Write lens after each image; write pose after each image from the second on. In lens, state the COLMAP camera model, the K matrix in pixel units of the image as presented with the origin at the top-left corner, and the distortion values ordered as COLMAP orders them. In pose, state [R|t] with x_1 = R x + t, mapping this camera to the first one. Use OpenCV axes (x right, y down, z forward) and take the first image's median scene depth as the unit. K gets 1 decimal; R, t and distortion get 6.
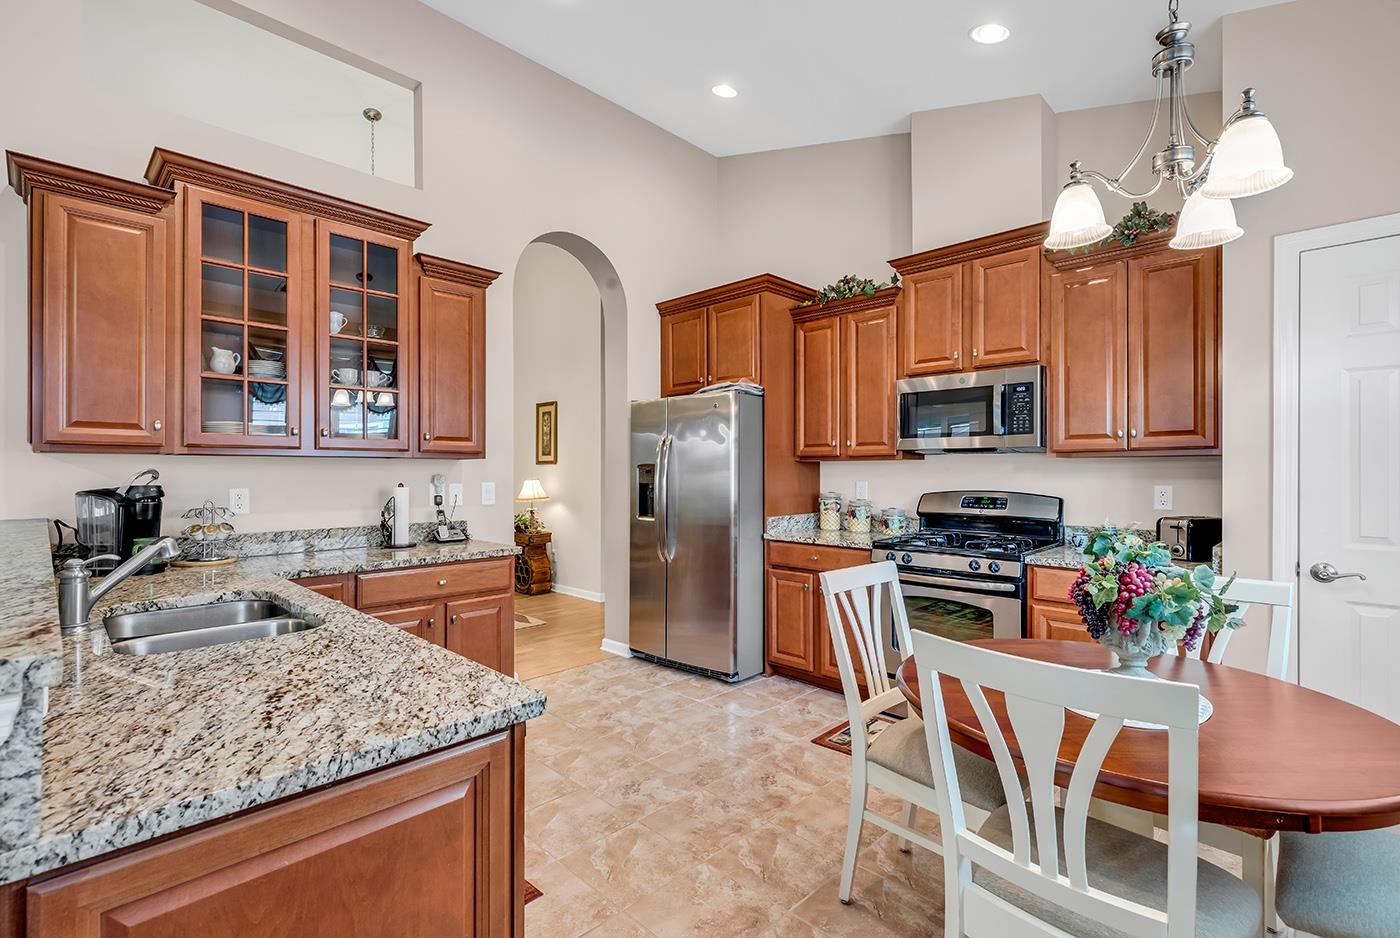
lens RADIAL K [[657.7, 0, 679.9], [0, 657.7, 468.9], [0, 0, 1]] dist [0.010162, -0.000509]
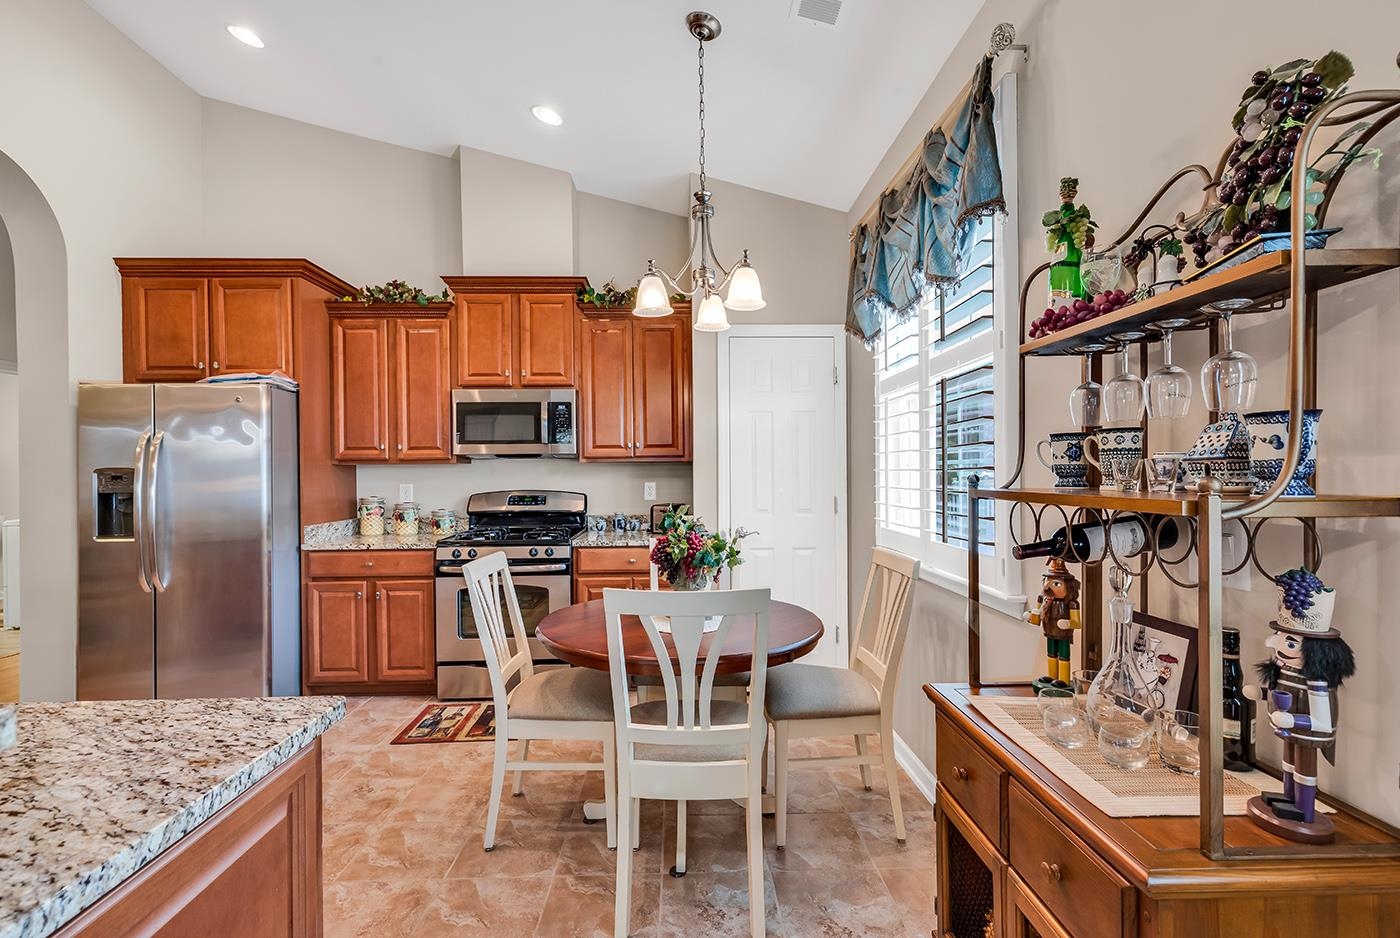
lens RADIAL K [[647.6, 0, 712.7], [0, 647.6, 472.2], [0, 0, 1]] dist [0.002455, 0.000790]
pose [[0.673678, -0.005793, 0.739003, -0.160669], [0.006288, 0.999978, 0.002107, 0.000642], [-0.738998, 0.003227, 0.673699, -0.023848]]
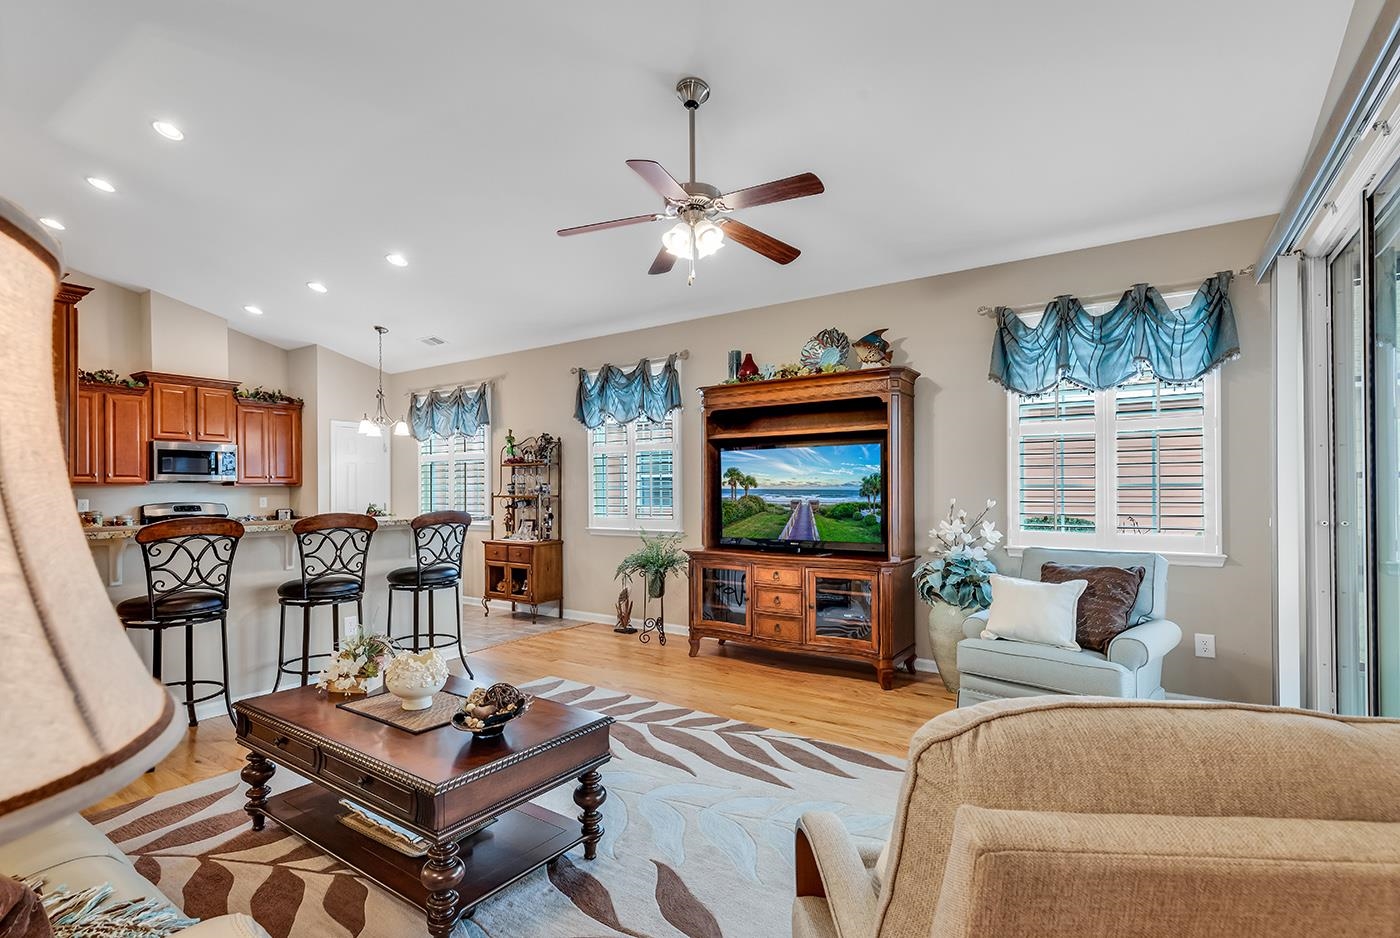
lens RADIAL K [[647.6, 0, 712.7], [0, 647.6, 472.2], [0, 0, 1]] dist [0.002455, 0.000790]
pose [[-0.269635, 0.028373, 0.962545, -1.689348], [0.000868, 0.999573, -0.029221, 0.001585], [-0.962962, -0.007043, -0.269544, 0.022822]]
